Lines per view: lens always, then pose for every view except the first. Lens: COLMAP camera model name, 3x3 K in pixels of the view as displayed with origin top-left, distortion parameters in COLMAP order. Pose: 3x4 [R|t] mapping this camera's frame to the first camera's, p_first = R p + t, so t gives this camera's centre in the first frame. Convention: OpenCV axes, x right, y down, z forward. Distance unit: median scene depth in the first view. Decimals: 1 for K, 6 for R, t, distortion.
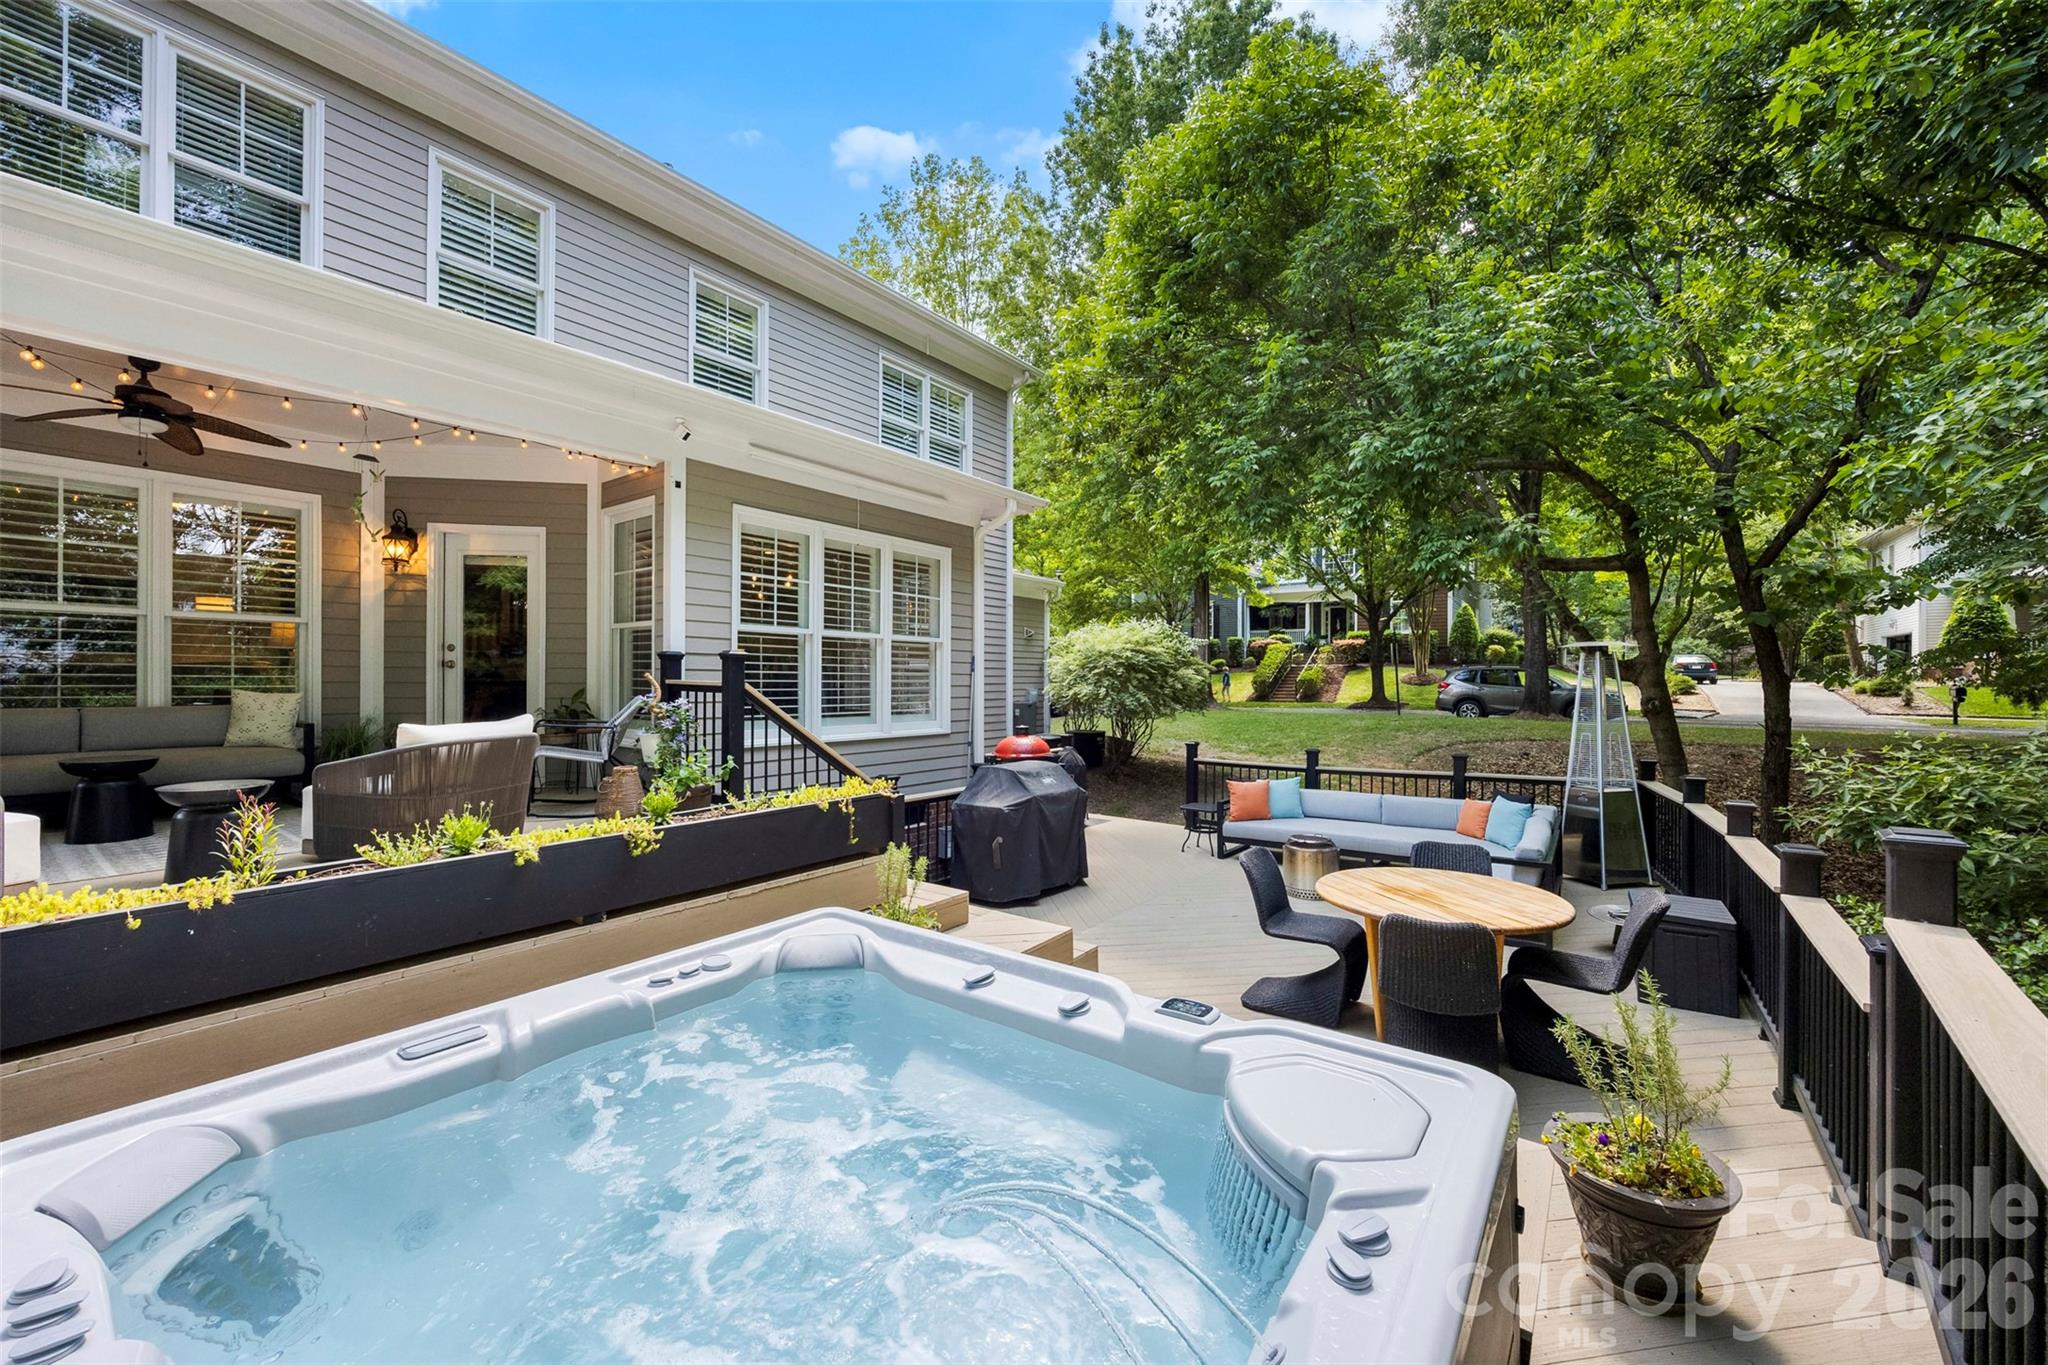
lens RADIAL K [[790.9, 0, 1038.7], [0, 790.9, 686.7], [0, 0, 1]] dist [-0.005000, -0.000031]
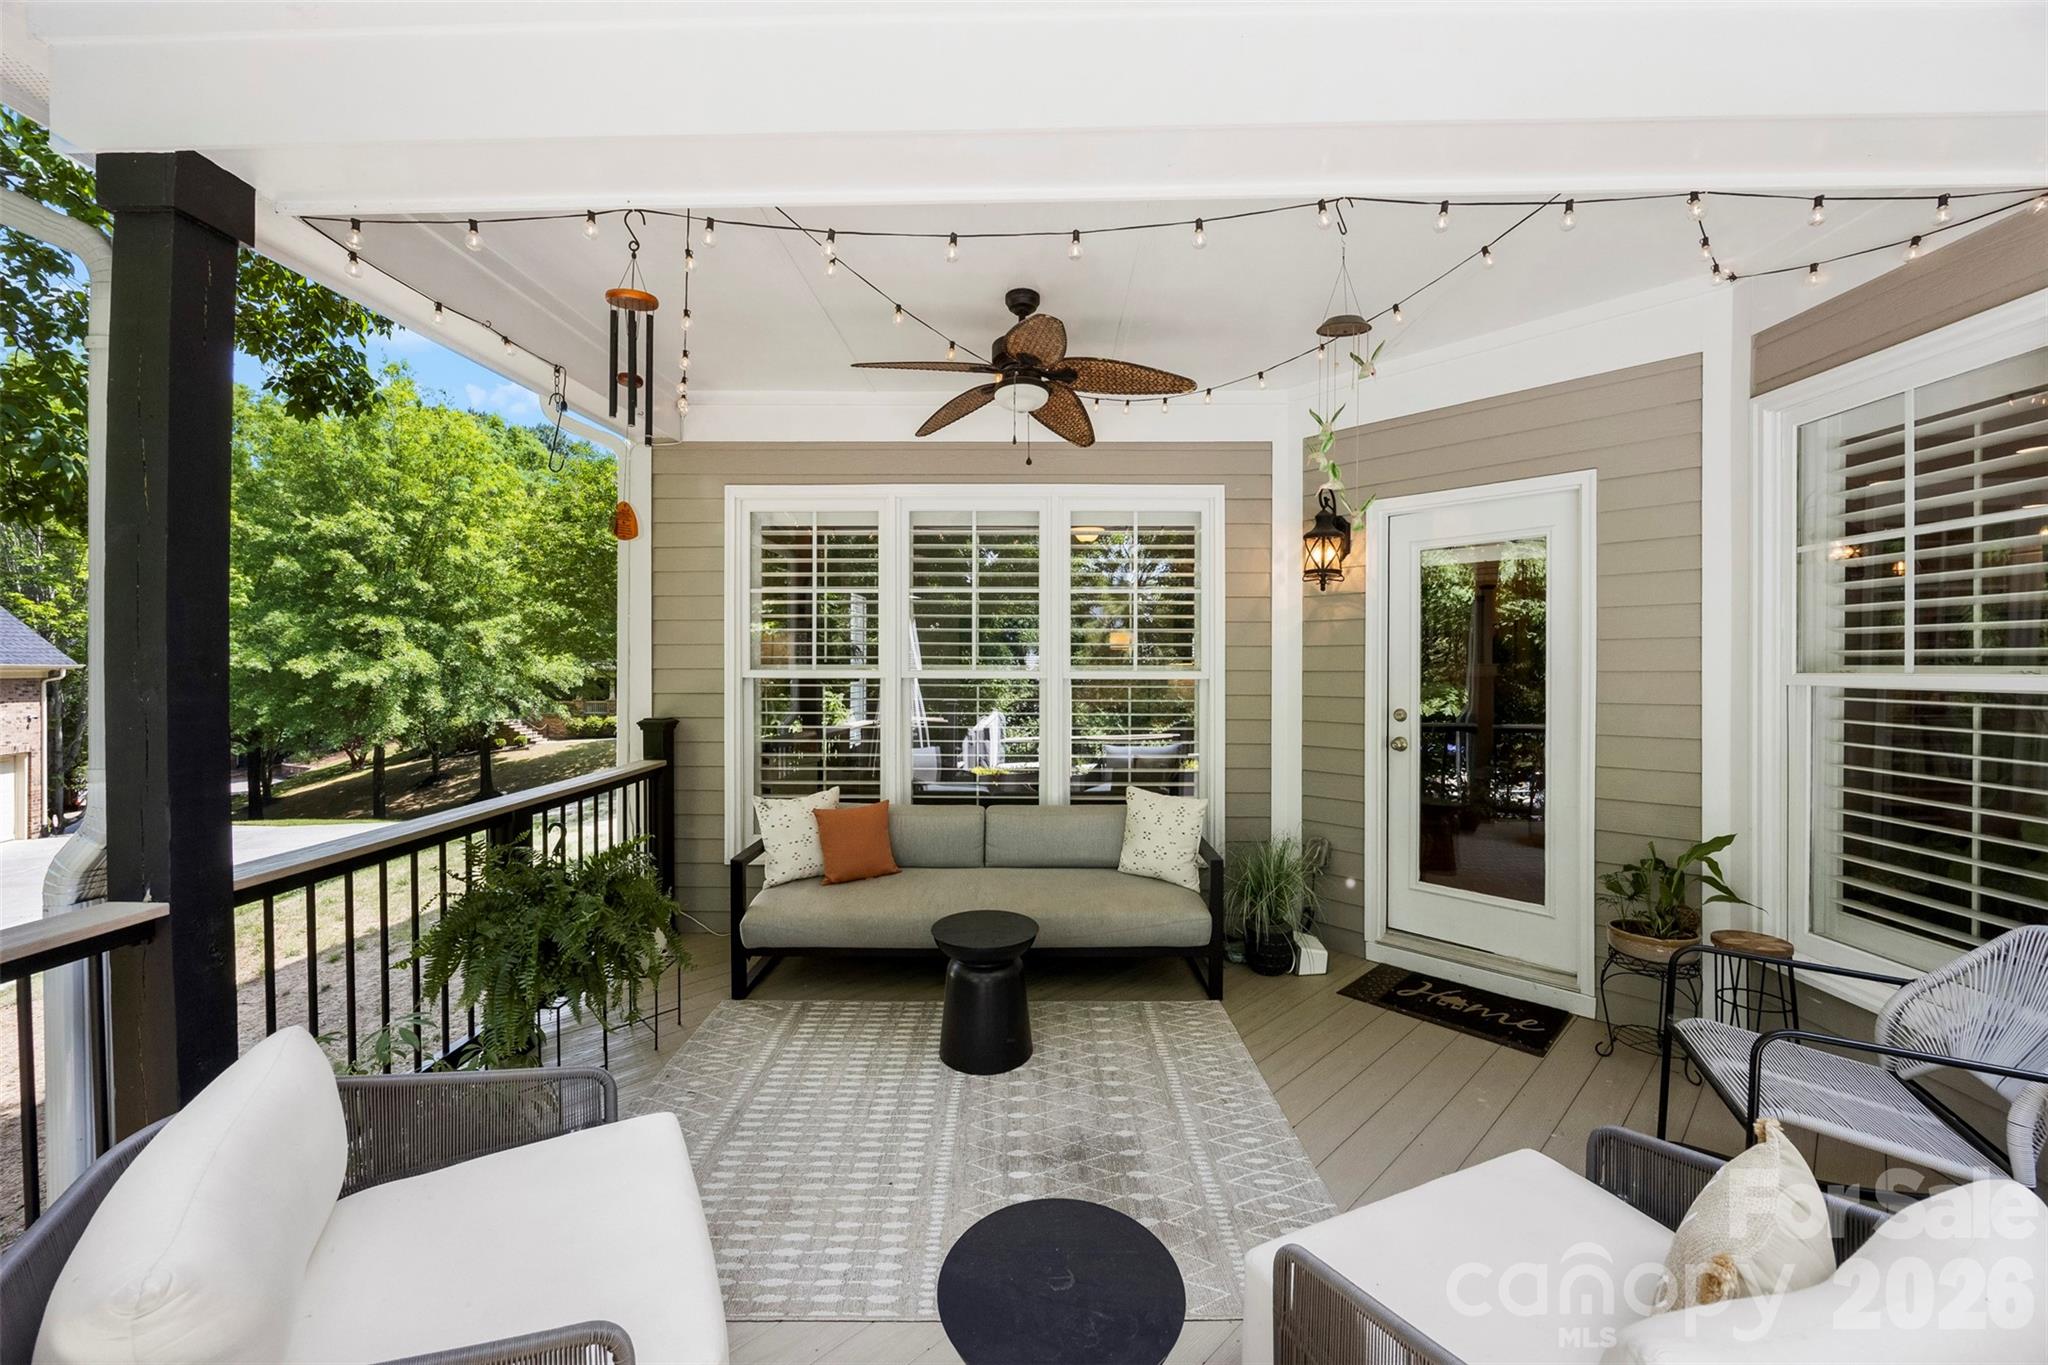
lens RADIAL K [[790.9, 0, 1028.6], [0, 790.9, 676.0], [0, 0, 1]] dist [-0.005000, -0.000031]
pose [[0.586766, 0.007105, -0.809725, -0.450997], [-0.001212, 0.999968, 0.007896, -0.084082], [0.809756, -0.003652, 0.586756, 0.458328]]
